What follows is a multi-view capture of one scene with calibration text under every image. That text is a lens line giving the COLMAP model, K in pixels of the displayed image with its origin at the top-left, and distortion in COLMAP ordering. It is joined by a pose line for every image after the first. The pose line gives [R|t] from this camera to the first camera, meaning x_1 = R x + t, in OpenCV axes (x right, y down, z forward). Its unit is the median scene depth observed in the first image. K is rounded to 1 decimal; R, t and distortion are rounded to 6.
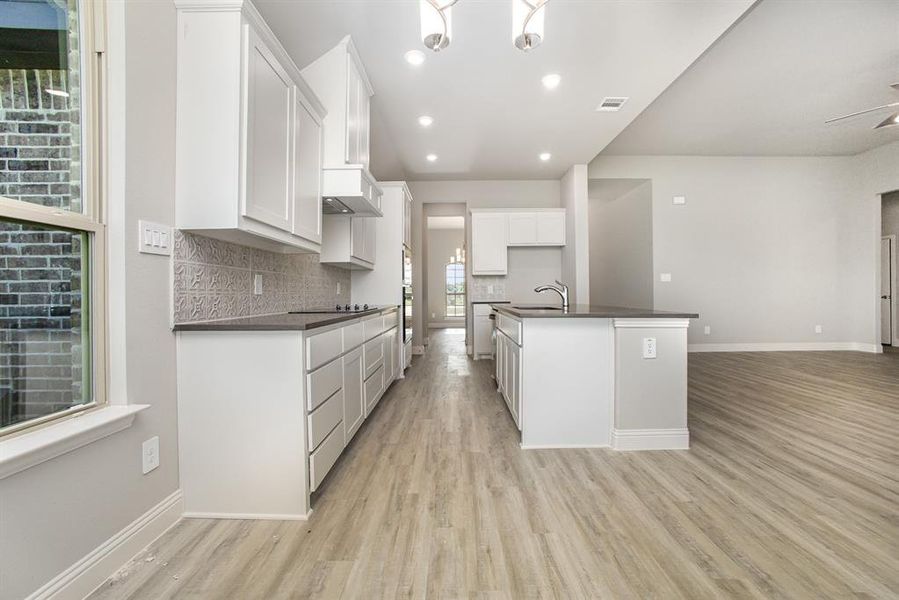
lens RADIAL K [[395.7, 0, 462.7], [0, 395.7, 292.5], [0, 0, 1]] dist [-0.028765, 0.000393]
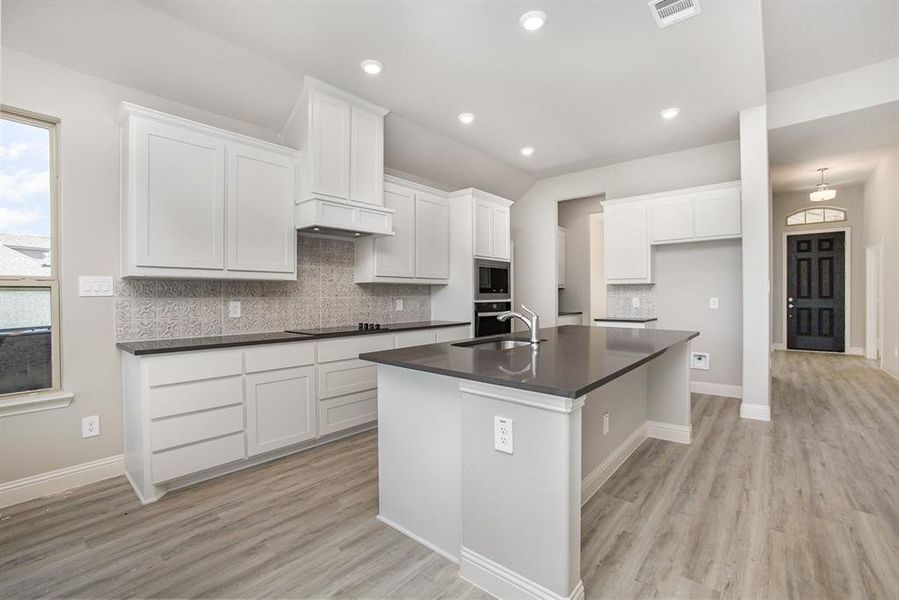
lens RADIAL K [[397.3, 0, 449.1], [0, 397.3, 301.3], [0, 0, 1]] dist [-0.031331, 0.003939]
pose [[0.751238, 0.013511, -0.659893, 0.825349], [0.000700, 0.999774, 0.021266, -0.072952], [0.660031, -0.016438, 0.751059, 0.509854]]
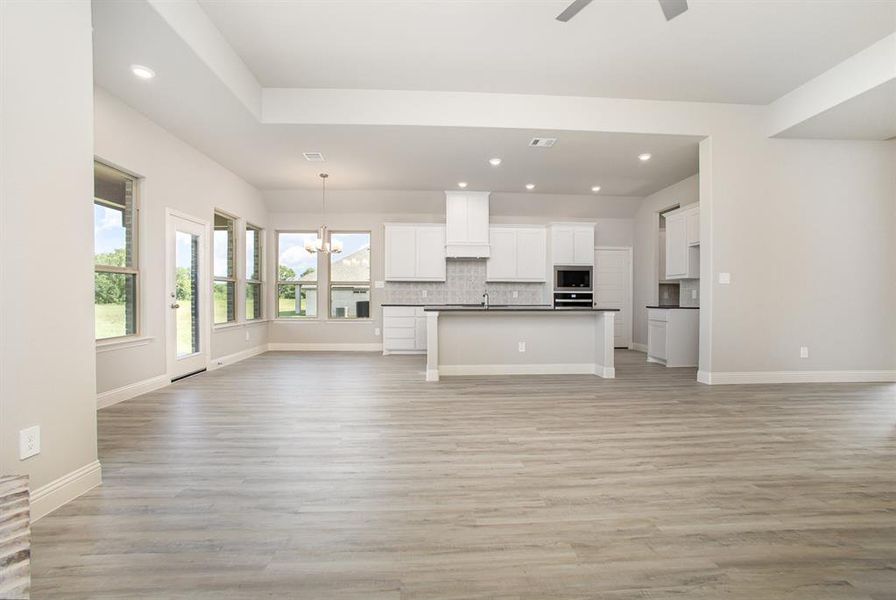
lens RADIAL K [[396.0, 0, 457.2], [0, 396.0, 298.4], [0, 0, 1]] dist [-0.031331, 0.003939]
pose [[0.057885, 0.011299, -0.998259, 2.317716], [-0.004171, 0.999930, 0.011076, -0.024821], [0.998315, 0.003523, 0.057928, 1.016863]]
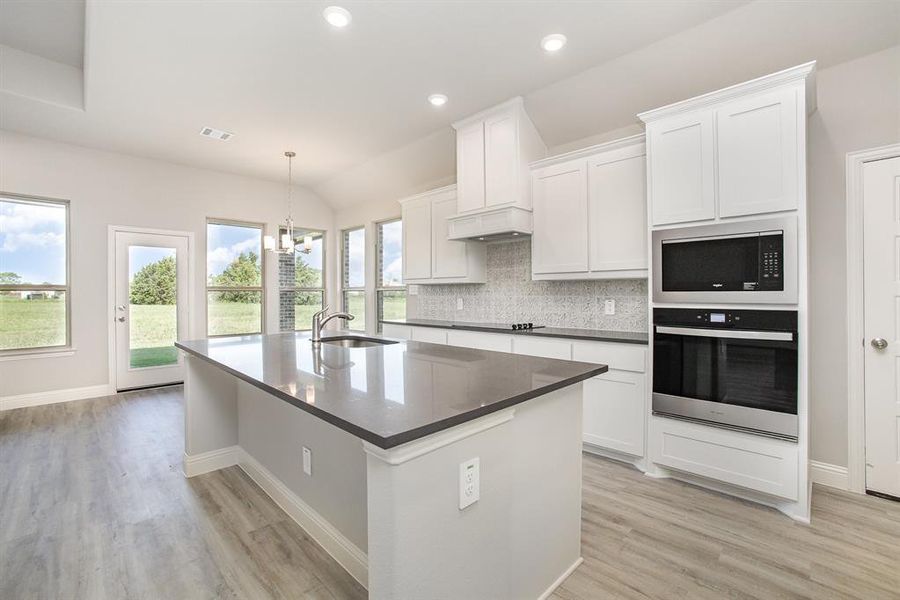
lens RADIAL K [[397.8, 0, 455.2], [0, 397.8, 297.6], [0, 0, 1]] dist [-0.031331, 0.003939]
pose [[-0.722409, 0.010977, -0.691378, 0.795797], [0.006343, 0.999937, 0.009249, -0.067802], [0.691436, 0.002296, -0.722434, 2.104206]]
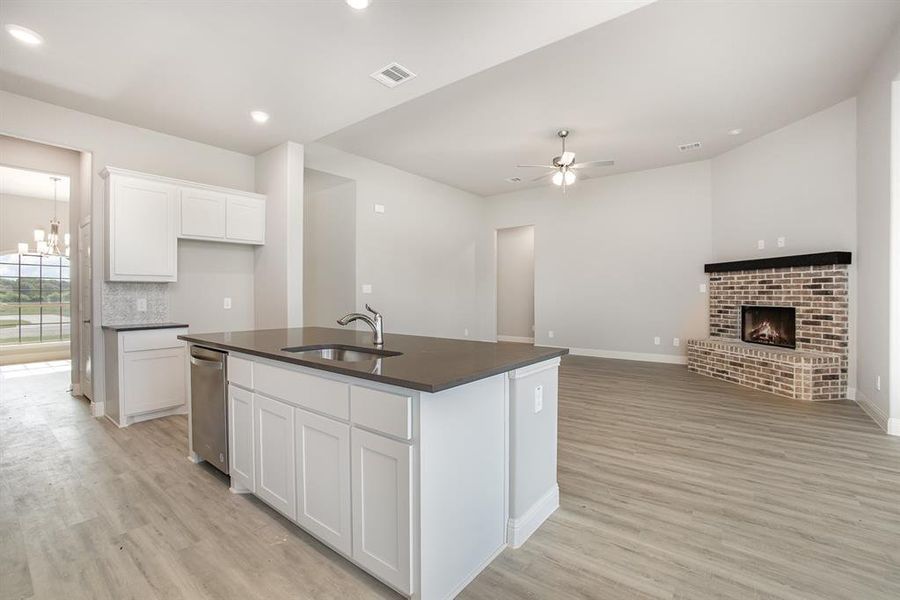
lens RADIAL K [[397.8, 0, 454.7], [0, 397.8, 294.9], [0, 0, 1]] dist [-0.031331, 0.003939]
pose [[0.622162, -0.001389, 0.782887, -0.253218], [-0.000958, 0.999996, 0.002536, -0.069132], [-0.782888, -0.002328, 0.622159, 0.650704]]
